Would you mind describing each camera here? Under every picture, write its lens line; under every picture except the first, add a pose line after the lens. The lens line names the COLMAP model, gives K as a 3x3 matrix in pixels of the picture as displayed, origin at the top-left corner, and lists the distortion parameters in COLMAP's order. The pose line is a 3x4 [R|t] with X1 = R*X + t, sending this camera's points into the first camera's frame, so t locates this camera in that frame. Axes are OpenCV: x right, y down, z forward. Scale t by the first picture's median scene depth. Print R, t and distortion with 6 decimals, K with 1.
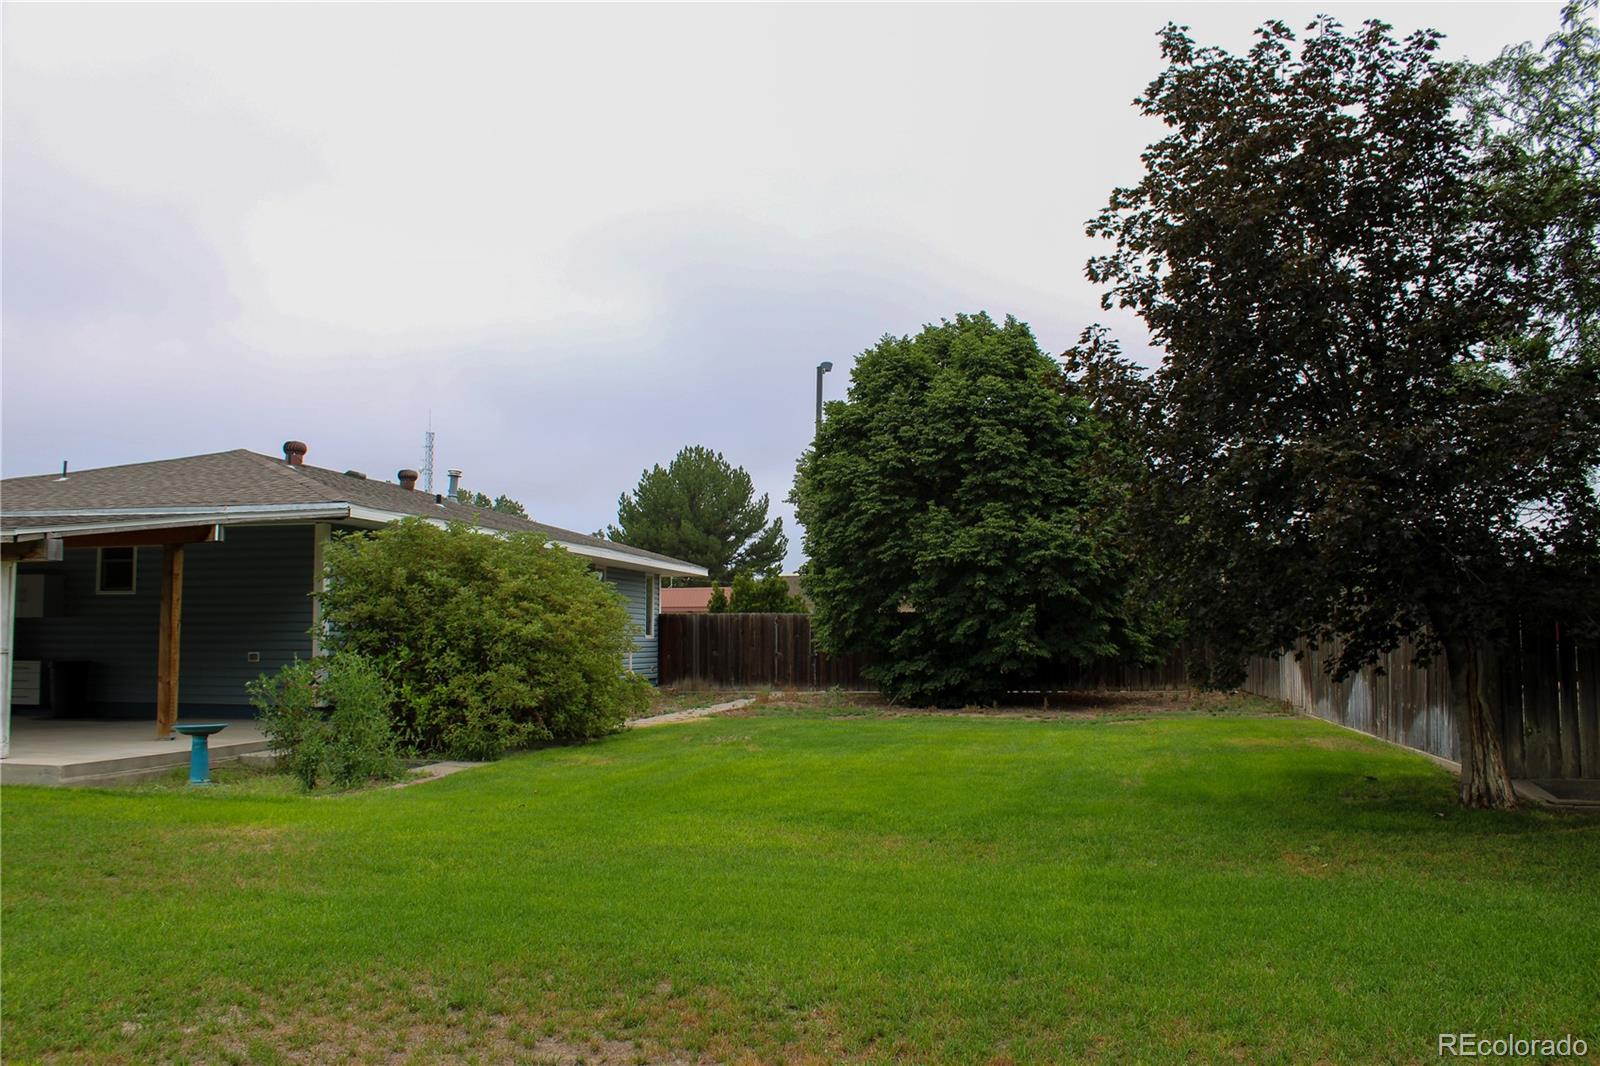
lens RADIAL K [[1330.9, 0, 800.0], [0, 1330.9, 533.0], [0, 0, 1]] dist [-0.148521, 0.141719]
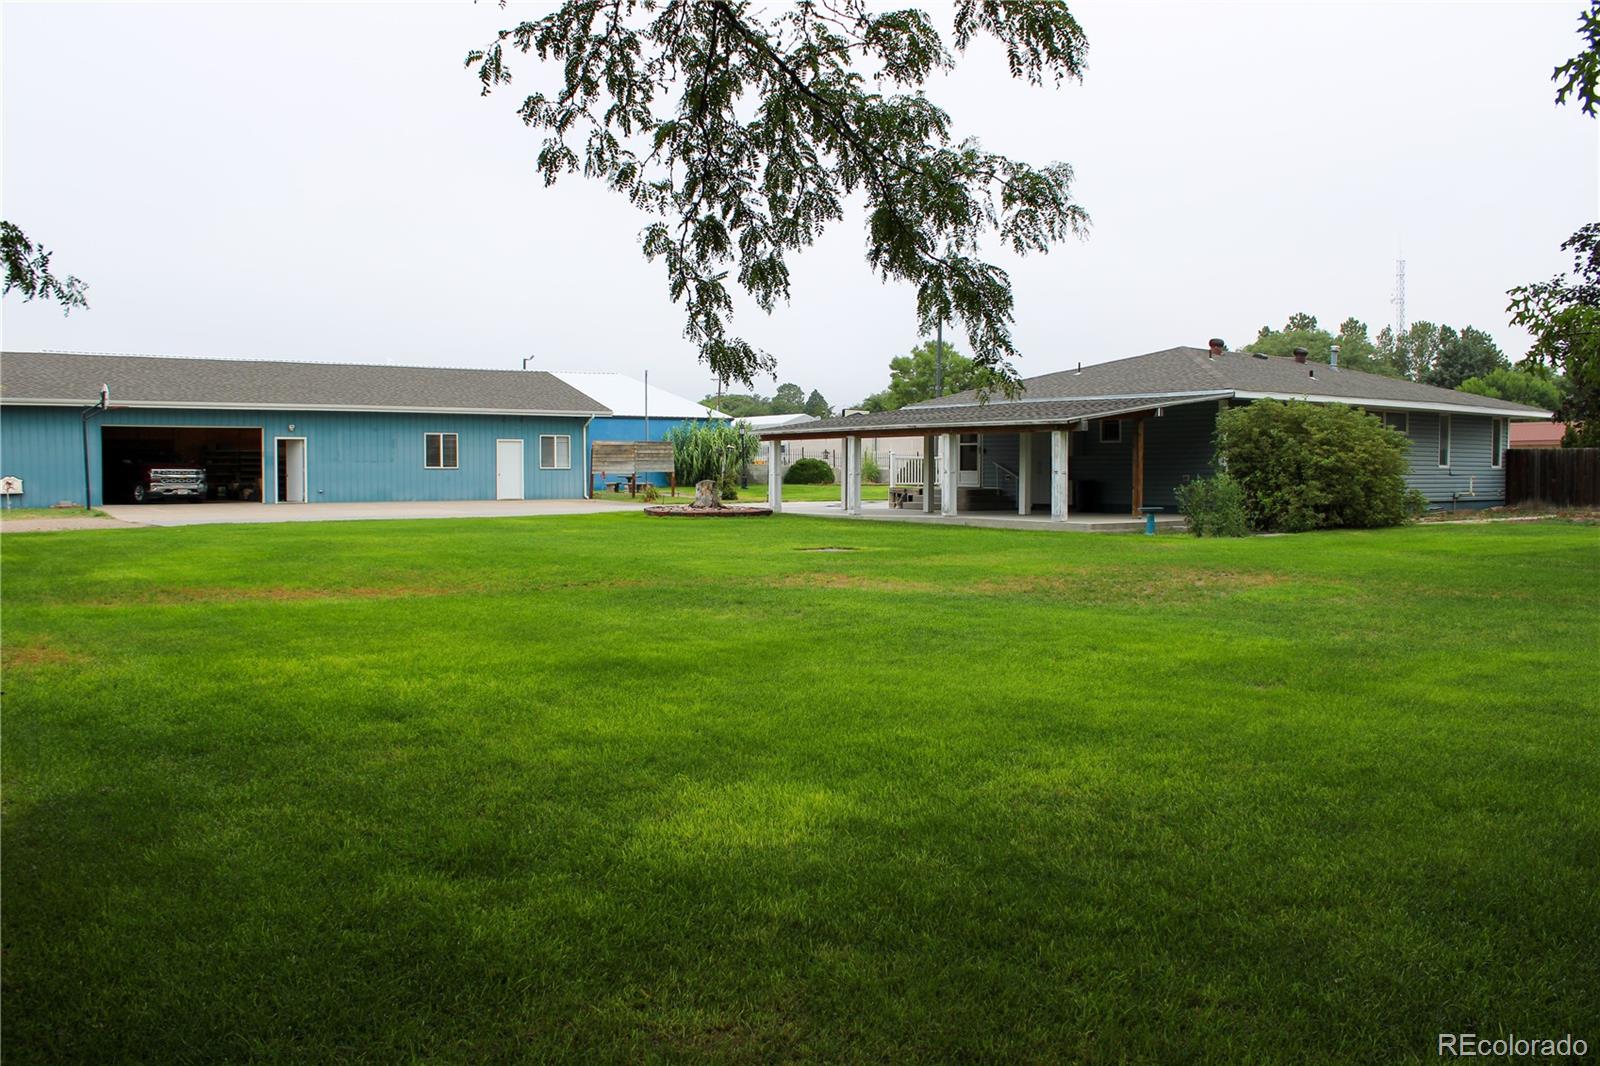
lens RADIAL K [[1330.9, 0, 800.0], [0, 1330.9, 533.0], [0, 0, 1]] dist [-0.148521, 0.141719]
pose [[0.755034, 0.032702, -0.654870, 0.408973], [0.051002, 0.992800, 0.108380, -0.057396], [0.653699, -0.115230, 0.747930, -0.783373]]
